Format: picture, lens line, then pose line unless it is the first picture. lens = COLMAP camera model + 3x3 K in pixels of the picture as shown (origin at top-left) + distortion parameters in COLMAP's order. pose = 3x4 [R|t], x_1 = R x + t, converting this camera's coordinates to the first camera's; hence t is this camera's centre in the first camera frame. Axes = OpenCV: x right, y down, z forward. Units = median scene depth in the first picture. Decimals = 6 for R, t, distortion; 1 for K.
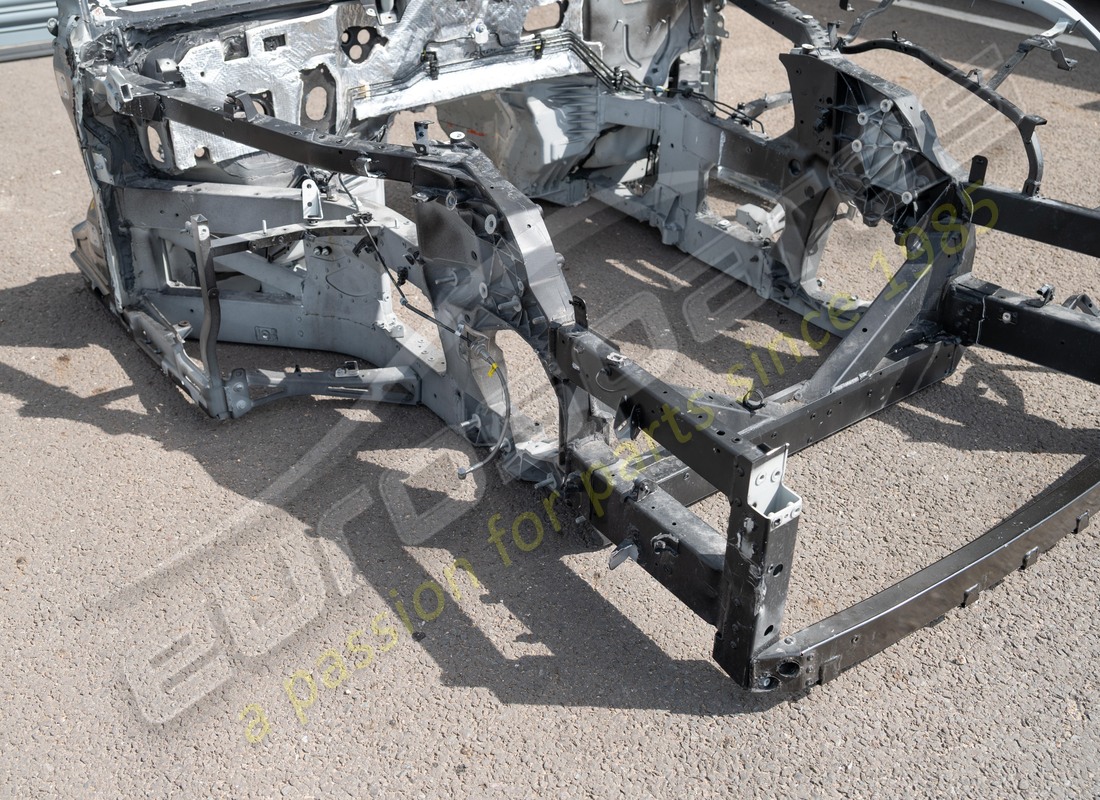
lens RADIAL K [[1136.6, 0, 549.7], [0, 1136.6, 398.2], [0, 0, 1]] dist [-0.001554, 0.000000]
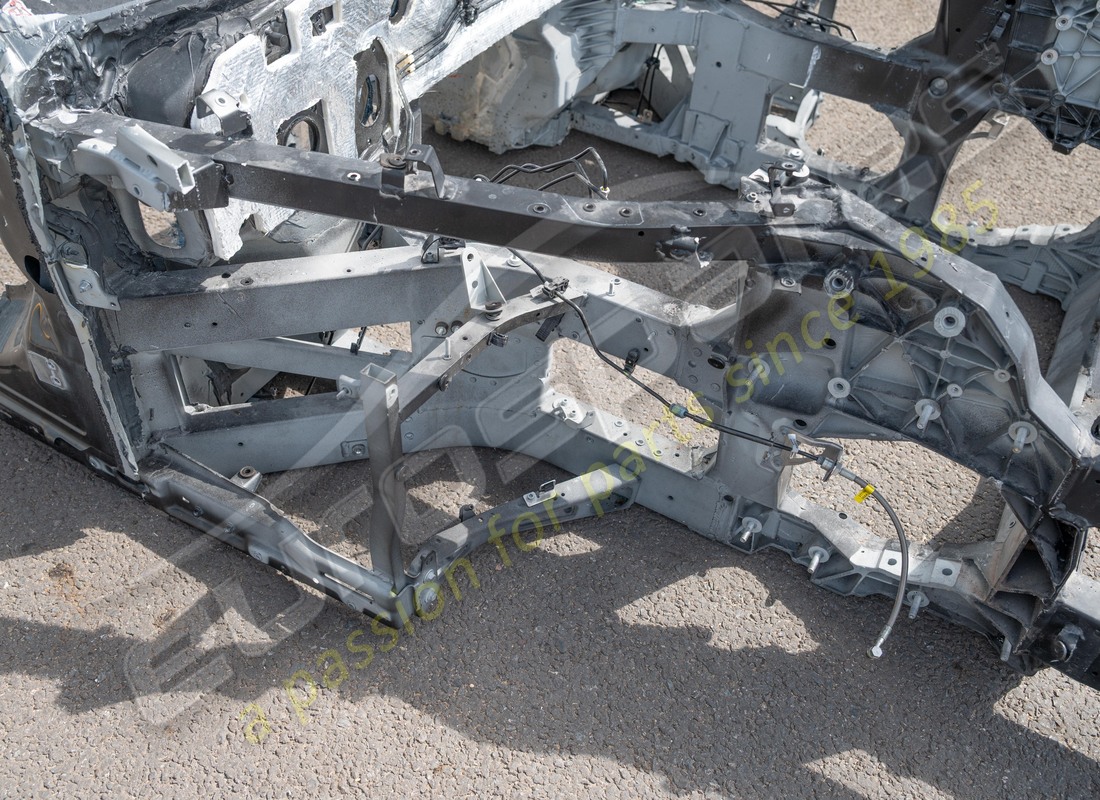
lens RADIAL K [[958.9, 0, 551.4], [0, 958.9, 402.3], [0, 0, 1]] dist [0.027985, -0.018310]
pose [[0.918241, -0.250395, 0.306816, -0.338127], [0.180136, 0.954042, 0.239489, -0.218307], [-0.352683, -0.164640, 0.921145, 0.448508]]
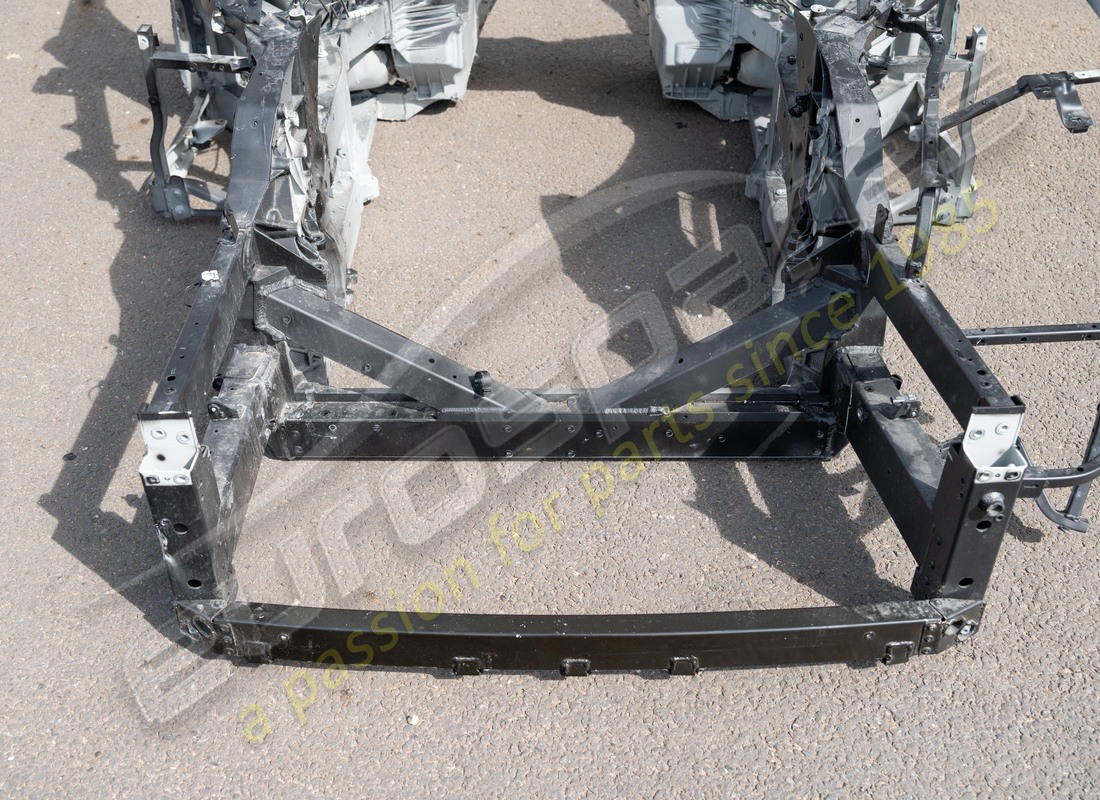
lens RADIAL K [[1238.6, 0, 550.9], [0, 1238.6, 399.8], [0, 0, 1]] dist [0.008721, 0.000000]
pose [[0.804615, 0.387493, -0.449937, 0.579390], [-0.322251, 0.921391, 0.217240, -0.186943], [0.498747, -0.029802, 0.866235, 0.149732]]
